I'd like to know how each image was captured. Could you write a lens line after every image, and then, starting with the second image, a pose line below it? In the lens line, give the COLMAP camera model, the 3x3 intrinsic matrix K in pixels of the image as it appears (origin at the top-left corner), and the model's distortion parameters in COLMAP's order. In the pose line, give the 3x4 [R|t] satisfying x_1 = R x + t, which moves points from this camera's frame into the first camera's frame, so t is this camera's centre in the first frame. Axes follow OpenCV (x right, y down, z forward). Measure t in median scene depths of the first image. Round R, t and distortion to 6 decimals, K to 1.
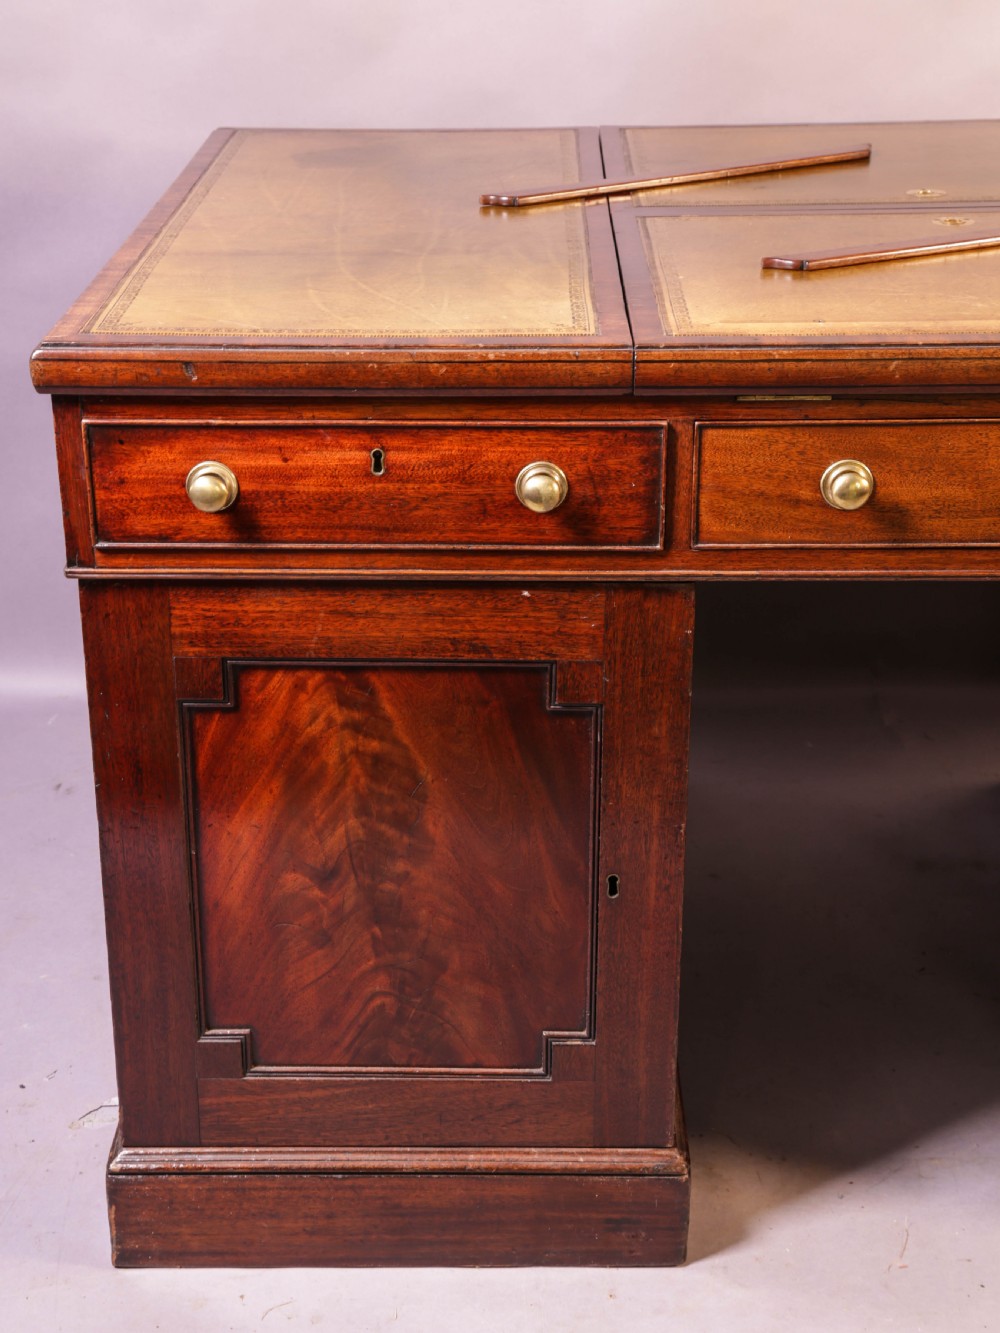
lens RADIAL K [[2143.2, 0, 498.3], [0, 2143.2, 677.3], [0, 0, 1]] dist [0.137695, 0.000000]
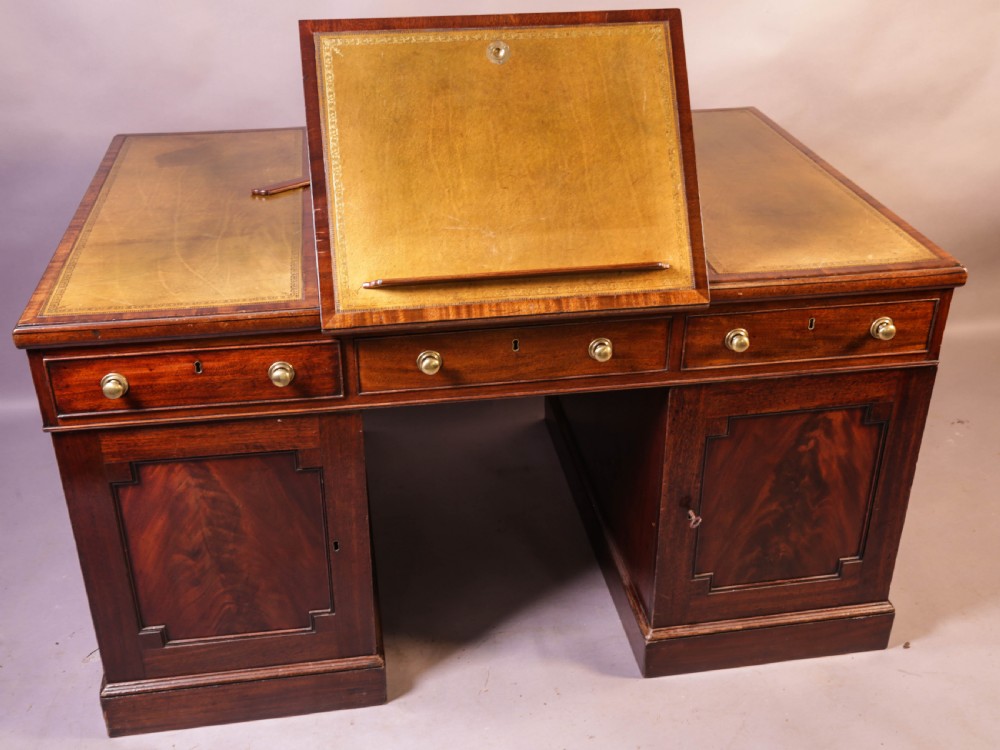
lens RADIAL K [[1092.8, 0, 493.4], [0, 1092.8, 380.2], [0, 0, 1]] dist [0.017336, 0.000000]
pose [[0.986440, -0.075914, 0.145507, 0.061821], [0.060826, 0.992559, 0.105483, -0.165479], [-0.152432, -0.095202, 0.983718, -0.053178]]
